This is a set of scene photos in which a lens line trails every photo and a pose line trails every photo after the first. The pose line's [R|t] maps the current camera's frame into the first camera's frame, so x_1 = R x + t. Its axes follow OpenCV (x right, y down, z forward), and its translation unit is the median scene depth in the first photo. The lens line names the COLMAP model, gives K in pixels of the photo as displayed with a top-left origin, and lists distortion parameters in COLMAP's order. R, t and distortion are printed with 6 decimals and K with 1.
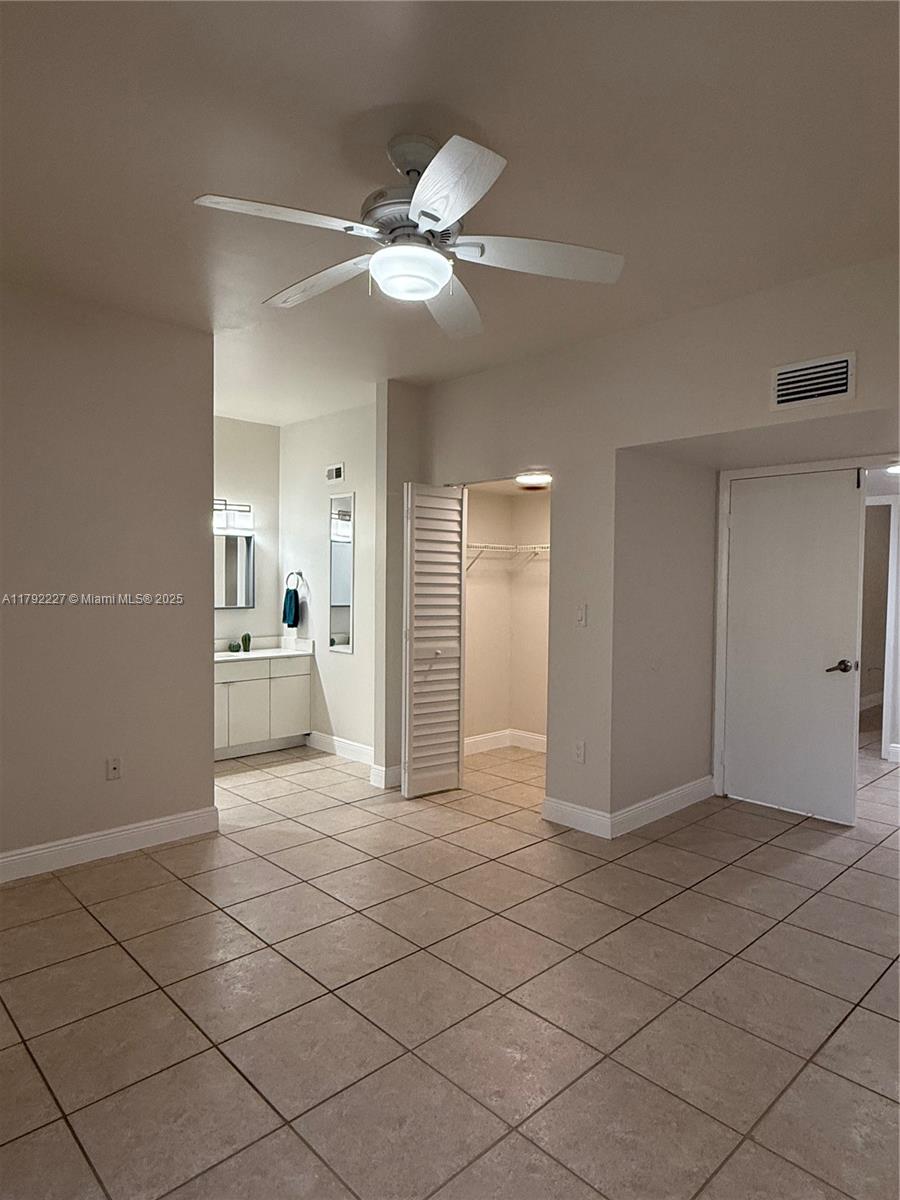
lens RADIAL K [[721.5, 0, 449.9], [0, 721.5, 595.7], [0, 0, 1]] dist [-0.001183, -0.001429]
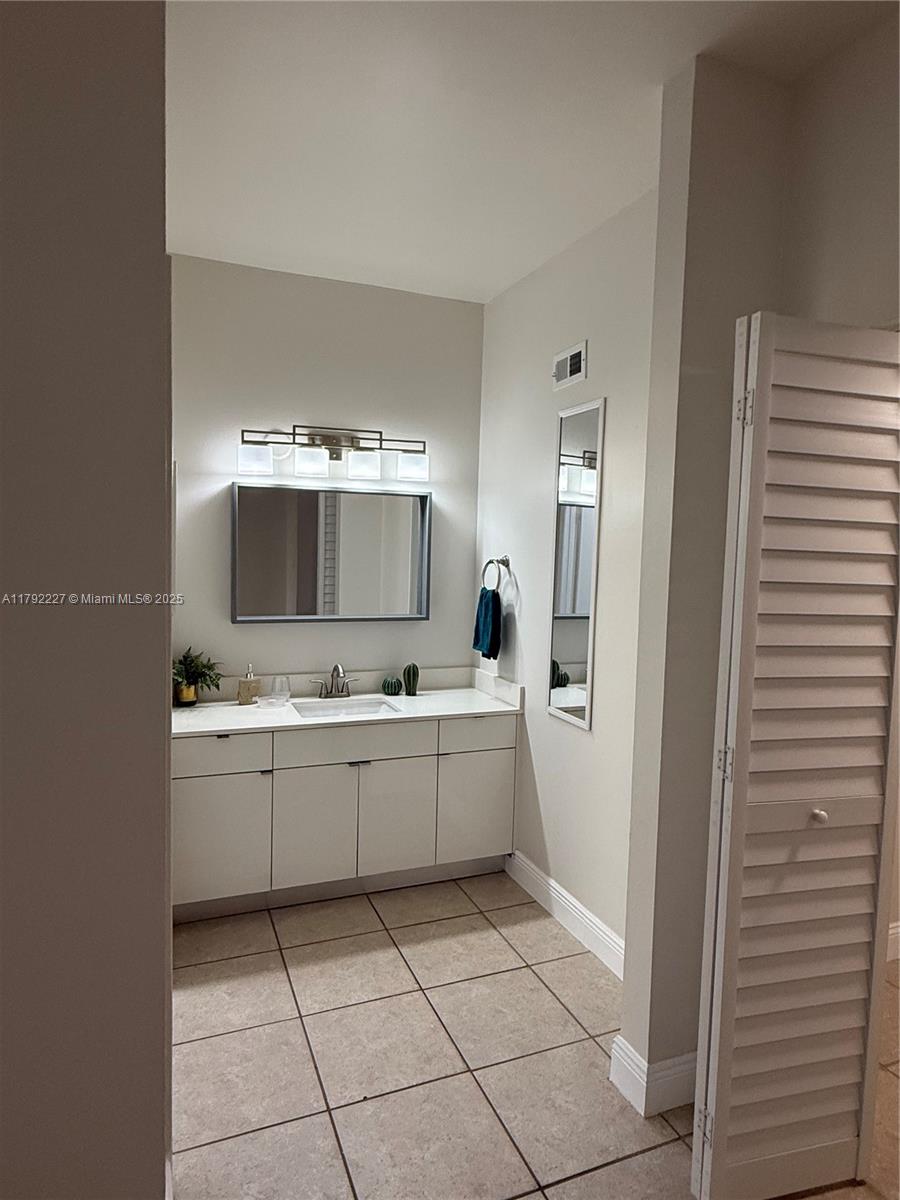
lens RADIAL K [[721.5, 0, 449.9], [0, 721.5, 595.7], [0, 0, 1]] dist [-0.001183, -0.001429]
pose [[0.931124, 0.039628, -0.362542, -0.046730], [-0.025405, 0.998712, 0.043917, -0.028927], [0.363816, -0.031682, 0.930932, 0.482468]]
